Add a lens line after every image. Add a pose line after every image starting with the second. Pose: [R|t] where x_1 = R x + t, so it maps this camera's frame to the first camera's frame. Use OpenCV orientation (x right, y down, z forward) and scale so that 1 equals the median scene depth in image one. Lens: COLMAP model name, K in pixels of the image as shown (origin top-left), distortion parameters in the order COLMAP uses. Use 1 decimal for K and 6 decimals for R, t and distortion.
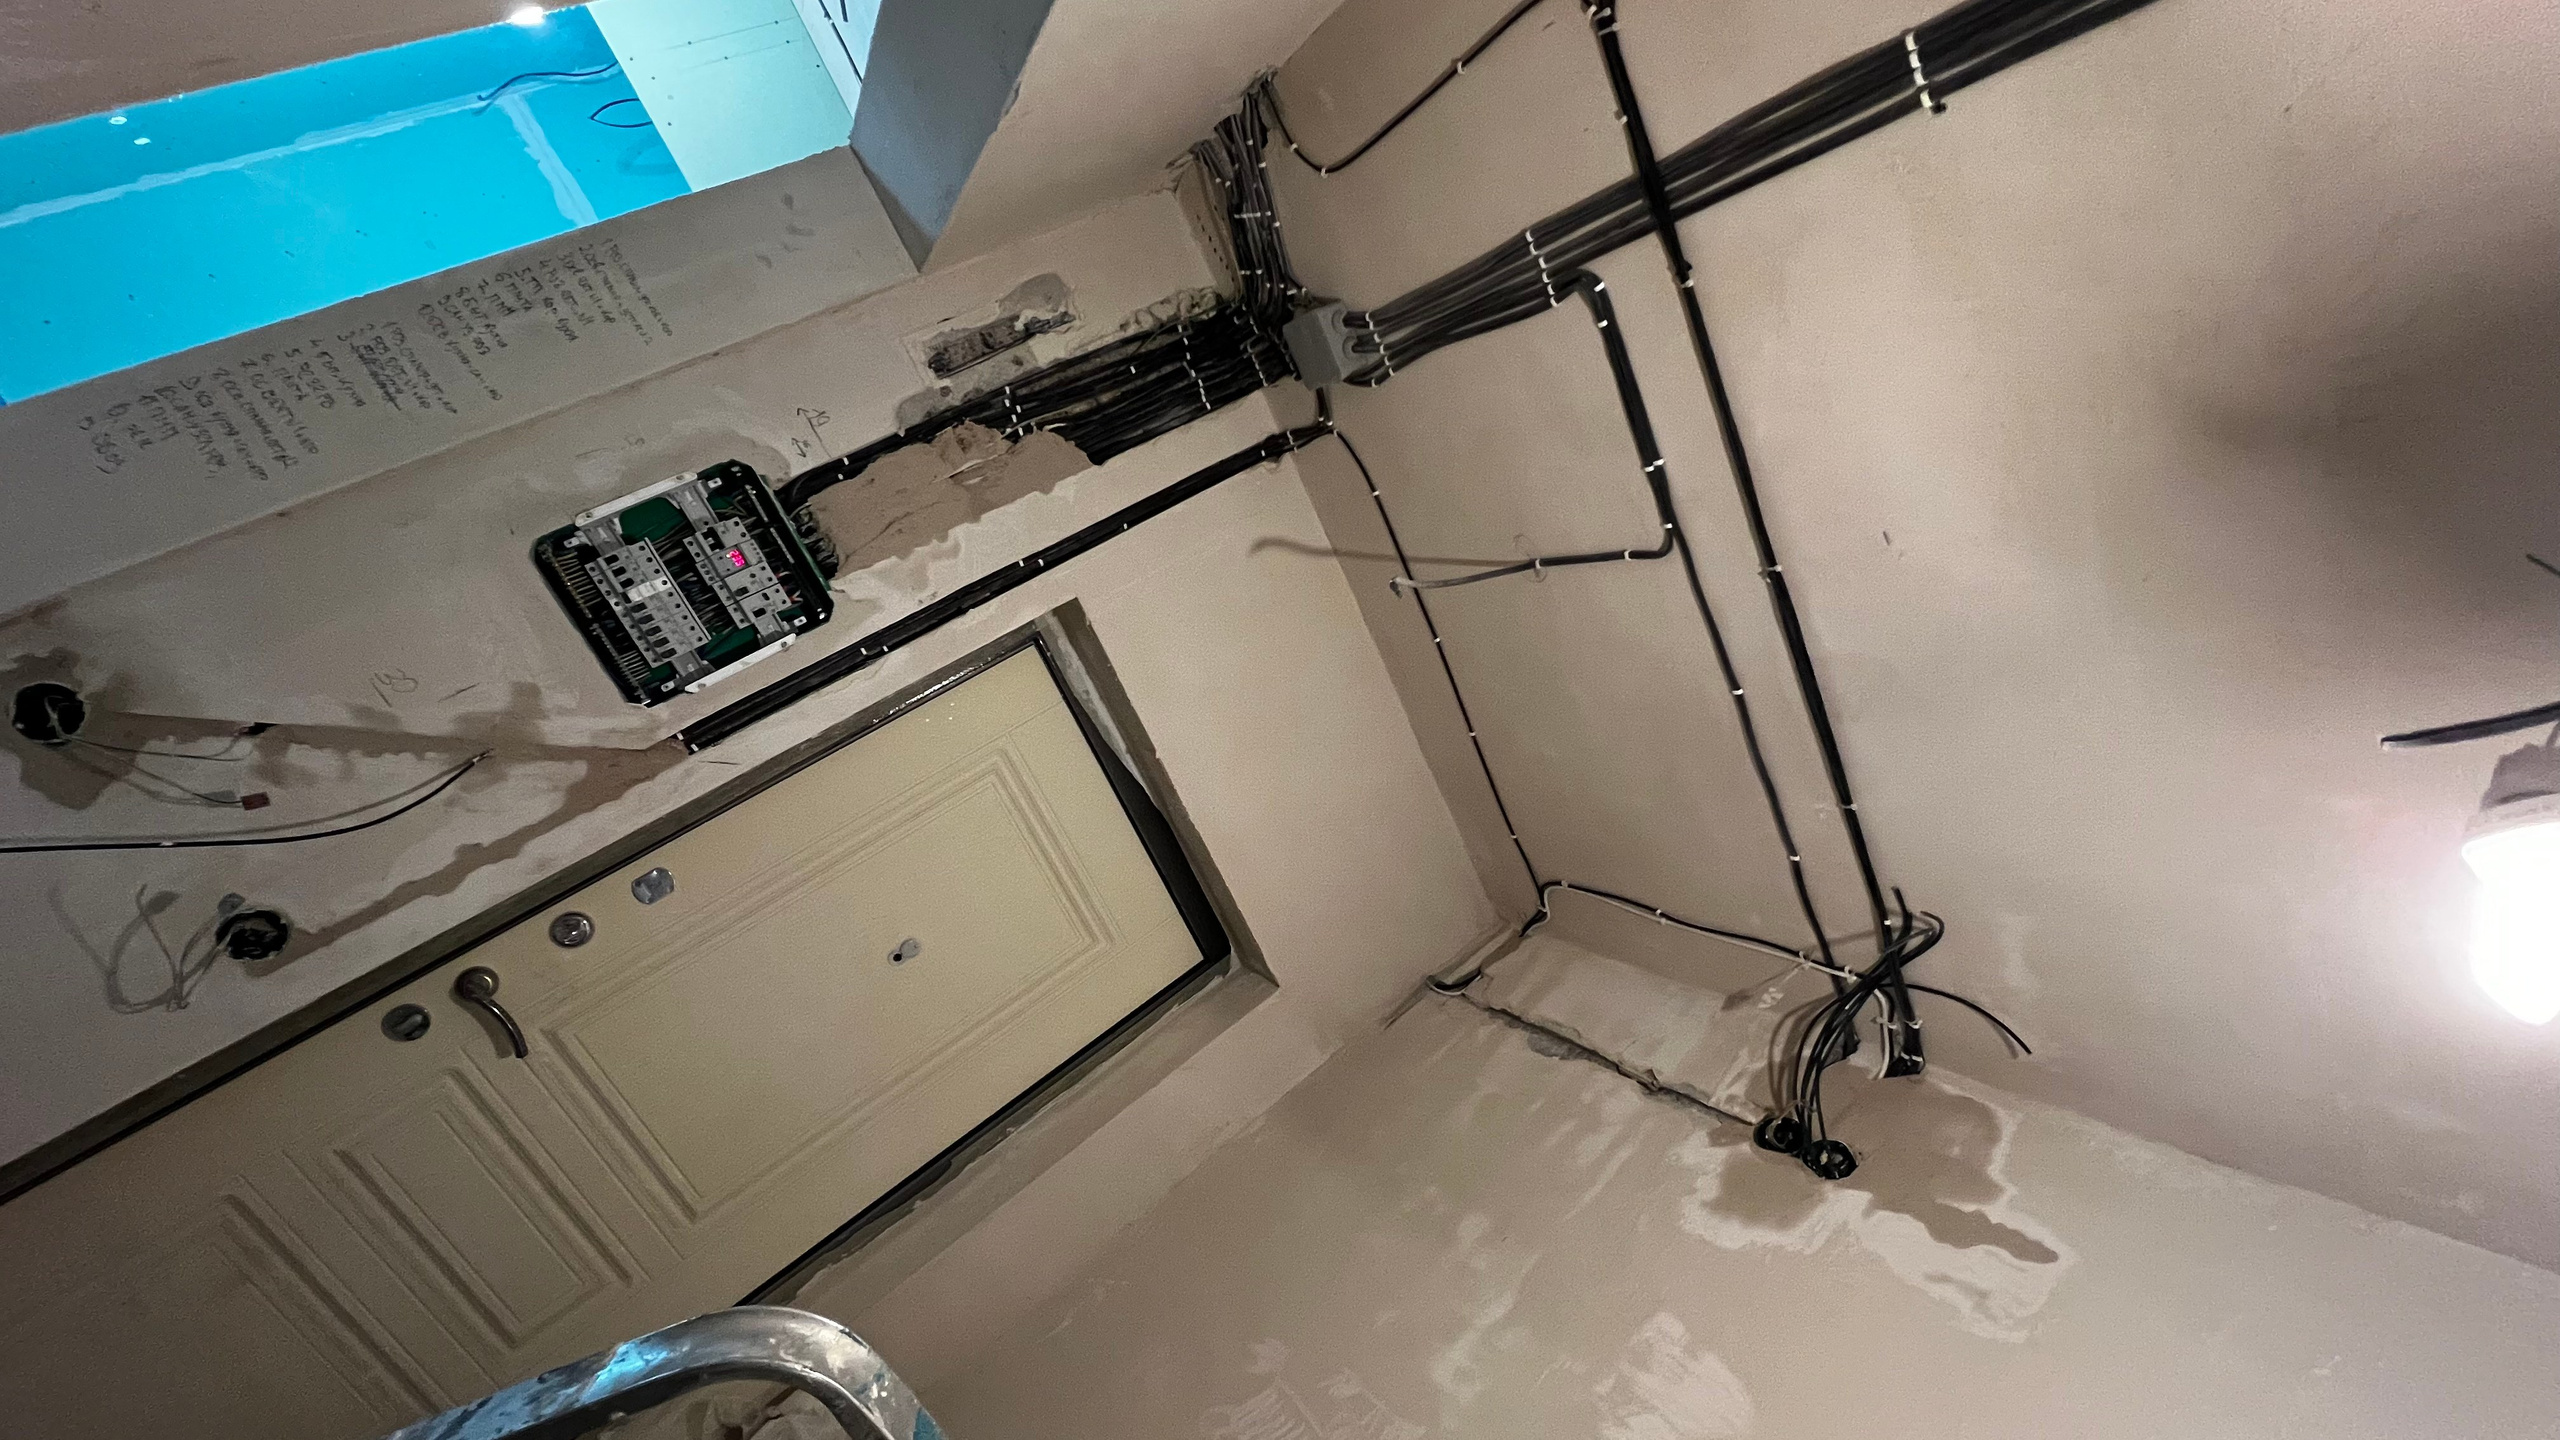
lens RADIAL K [[1031.0, 0, 1275.8], [0, 1031.0, 715.6], [0, 0, 1]] dist [-0.000088, 0.000307]
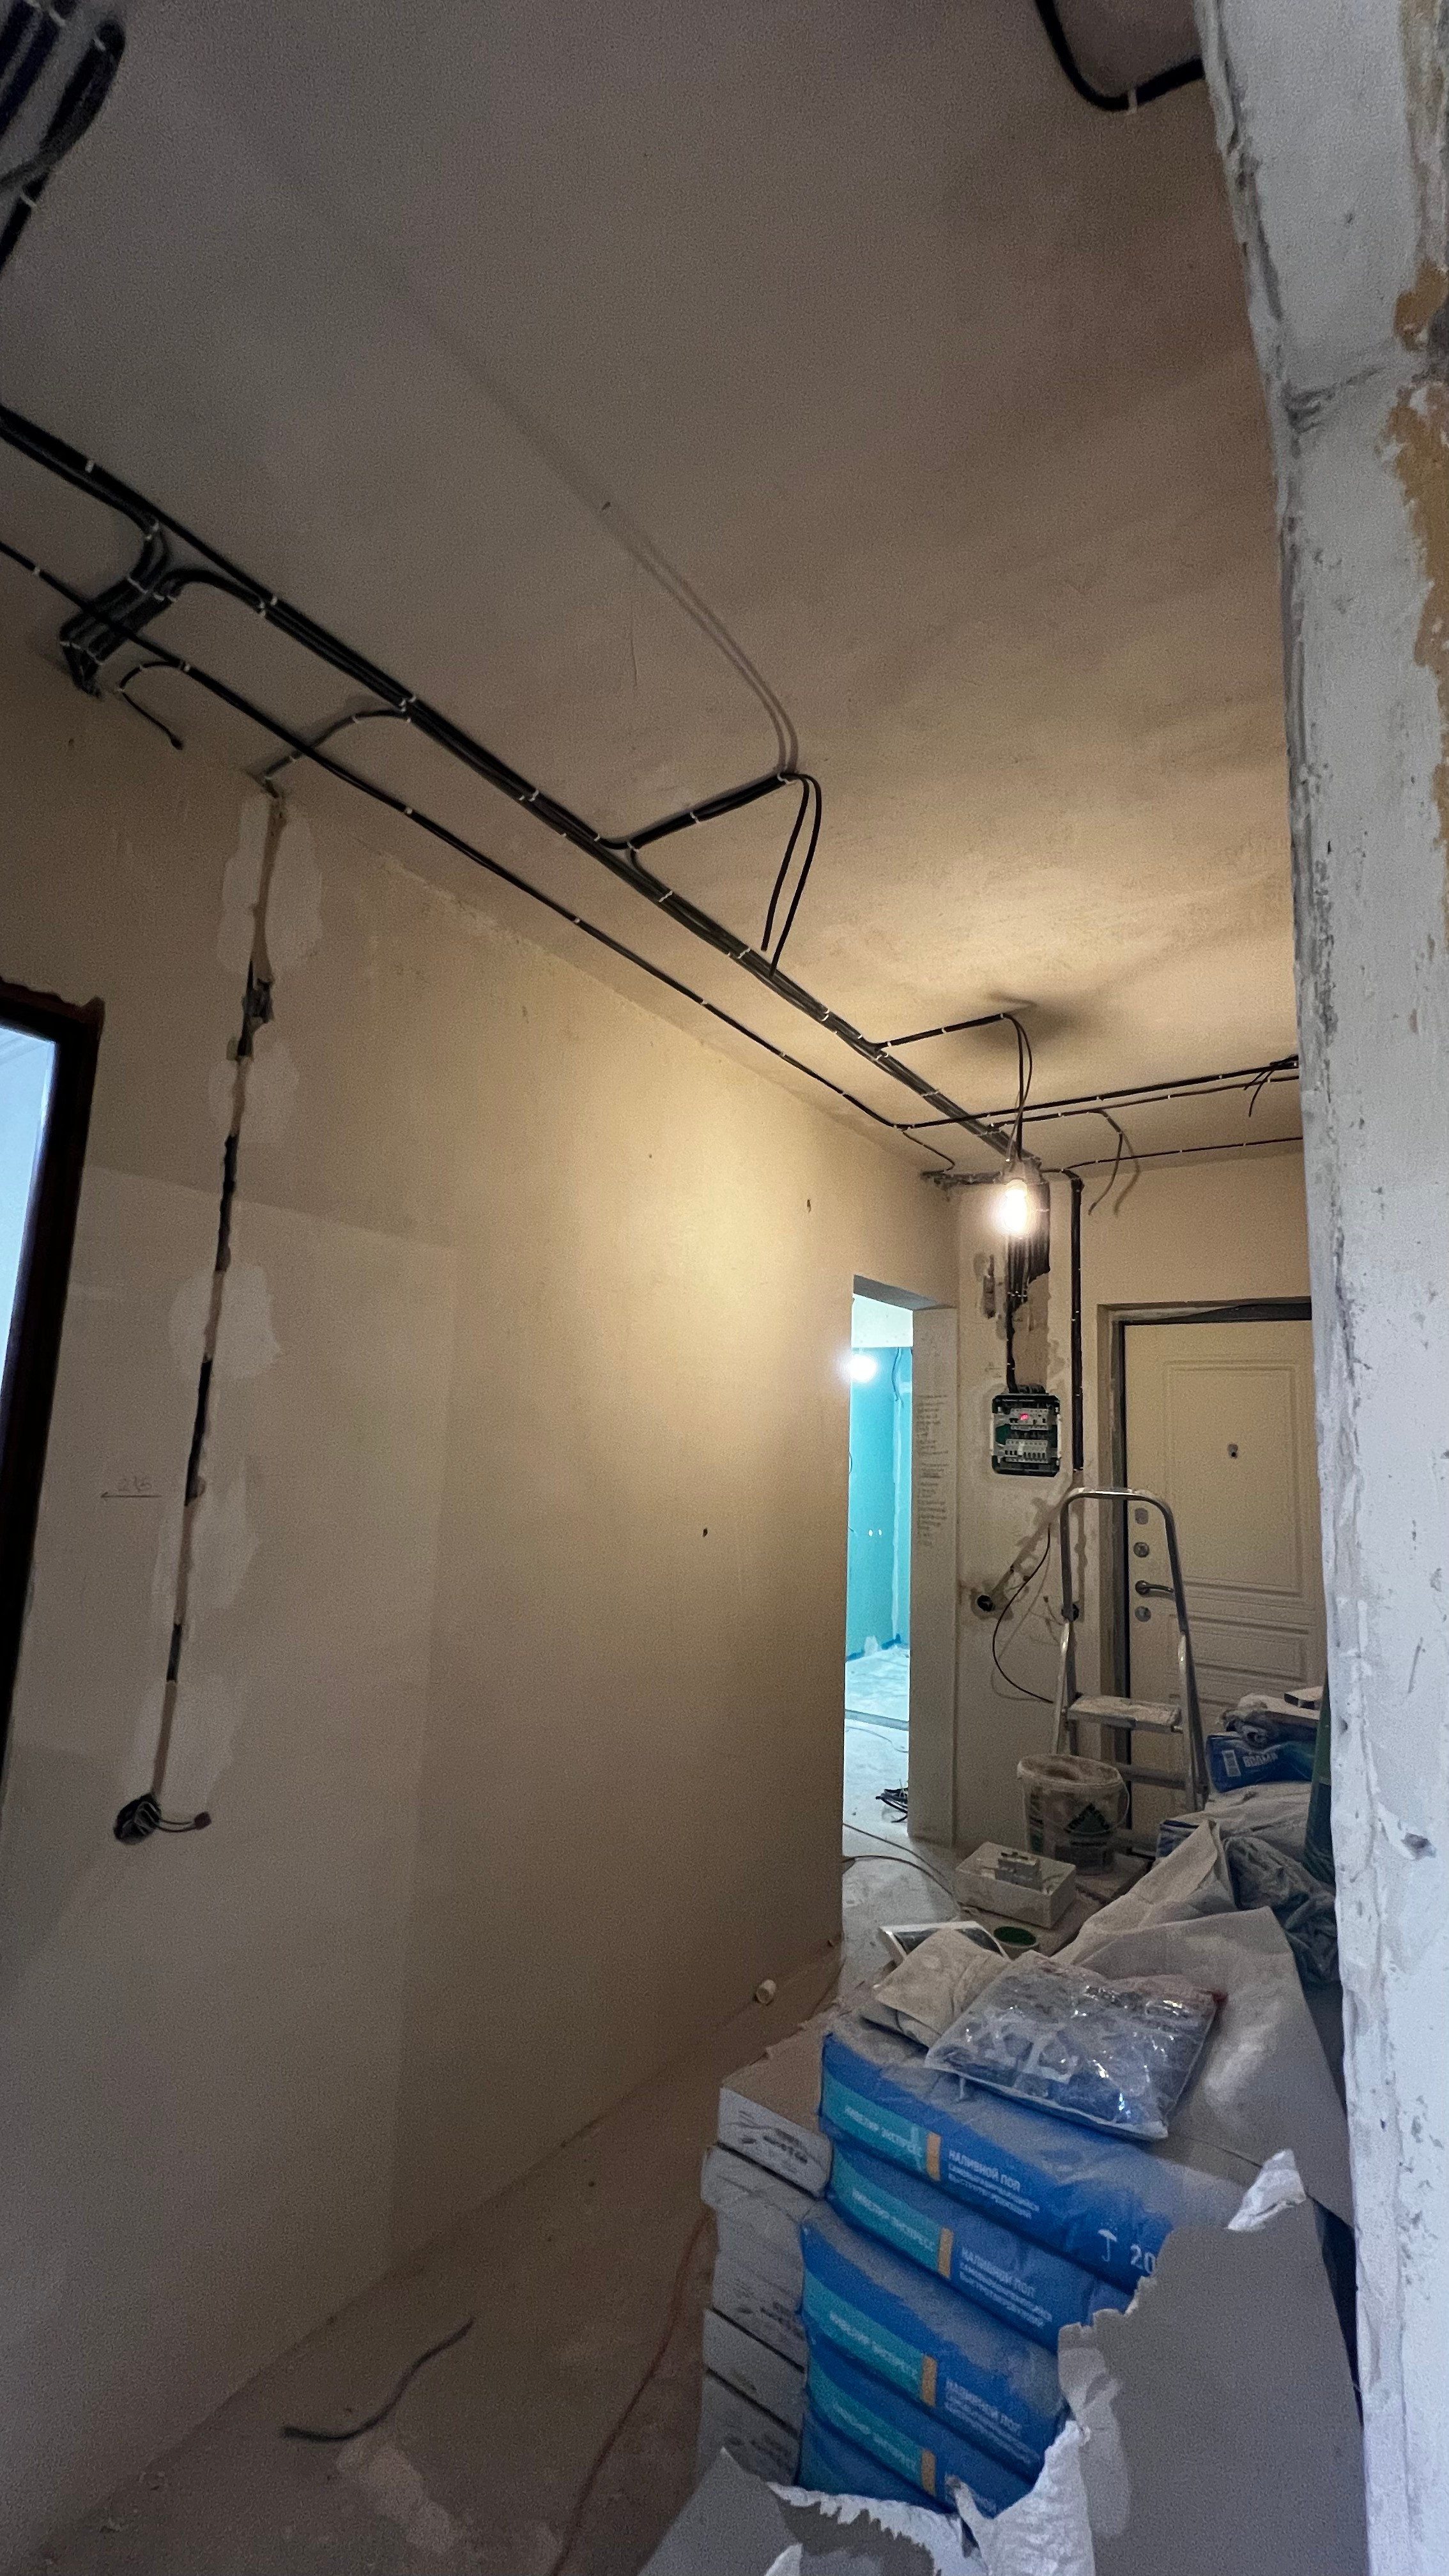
lens RADIAL K [[1020.1, 0, 724.5], [0, 1020.1, 1288.0], [0, 0, 1]] dist [-0.003617, 0.000397]
pose [[0.106382, -0.860207, -0.498725, 1.006610], [0.657876, 0.436985, -0.613387, 0.817737], [0.745575, -0.262846, 0.612397, -1.114914]]
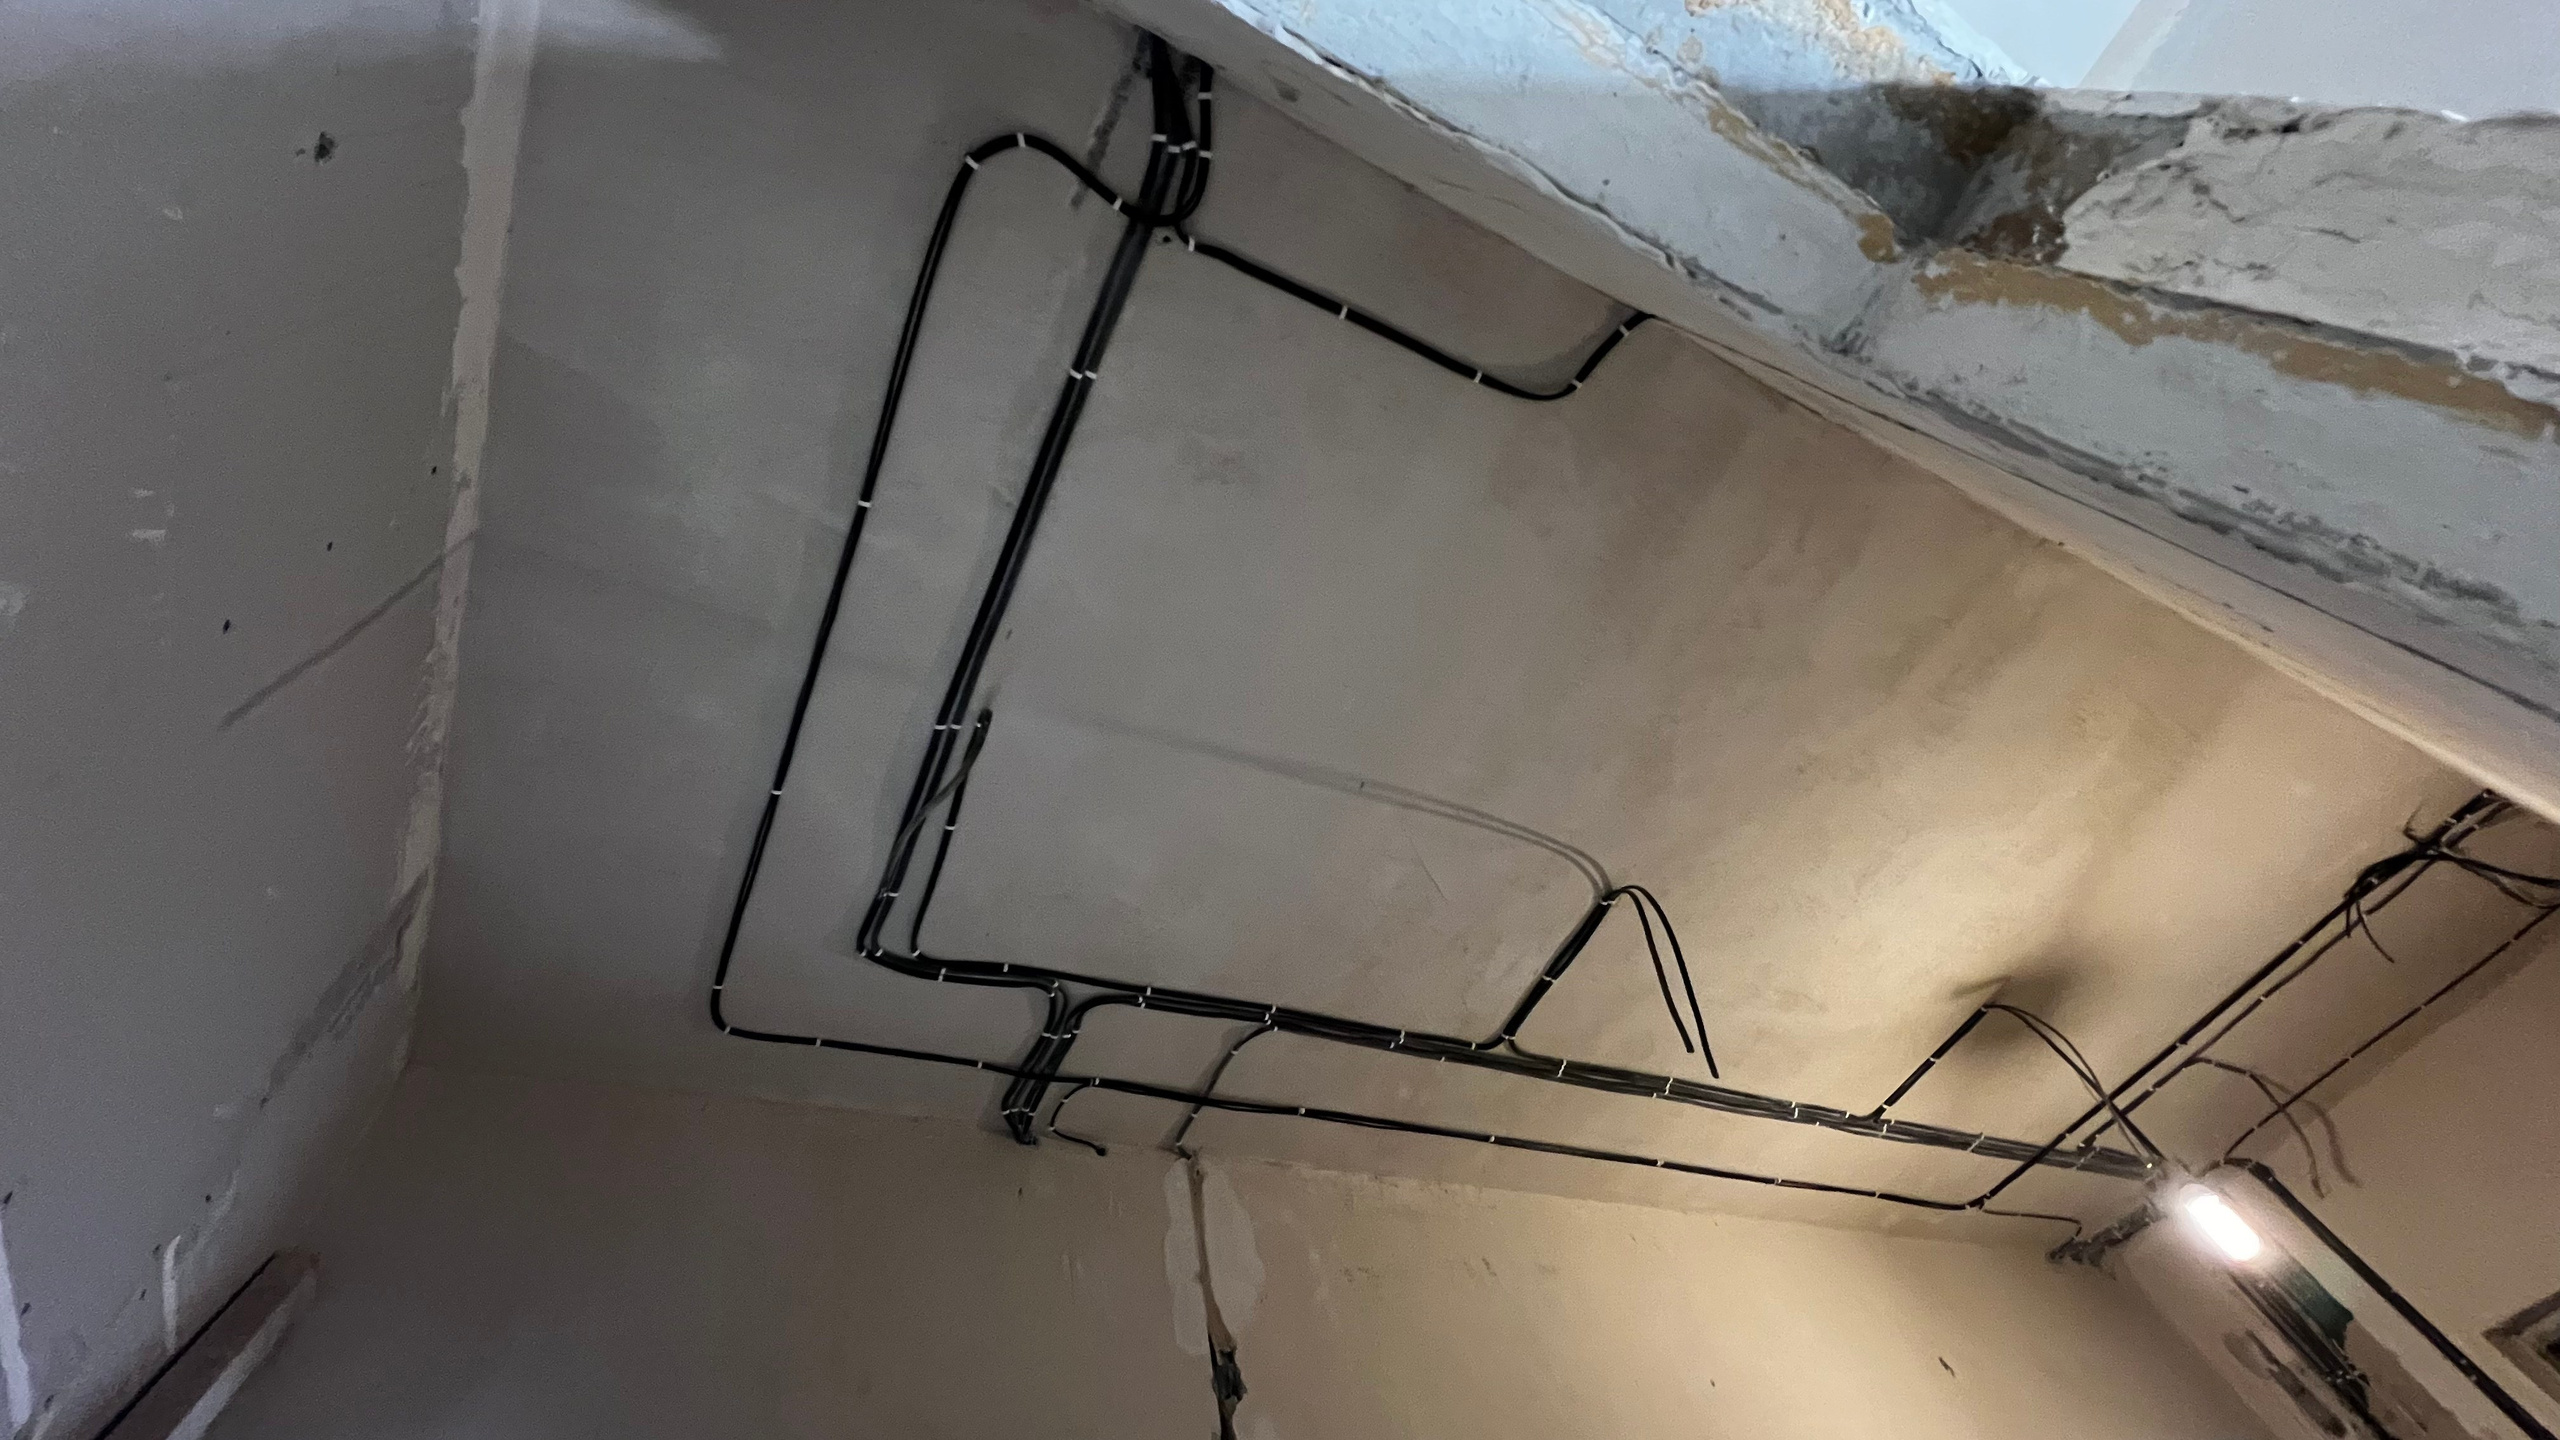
lens RADIAL K [[1013.7, 0, 1274.9], [0, 1013.7, 715.5], [0, 0, 1]] dist [-0.003617, 0.000397]
pose [[-0.379819, -0.883678, 0.273588, 0.947236], [0.427538, -0.429959, -0.795202, 0.754885], [0.820334, -0.185063, 0.541113, -1.112318]]
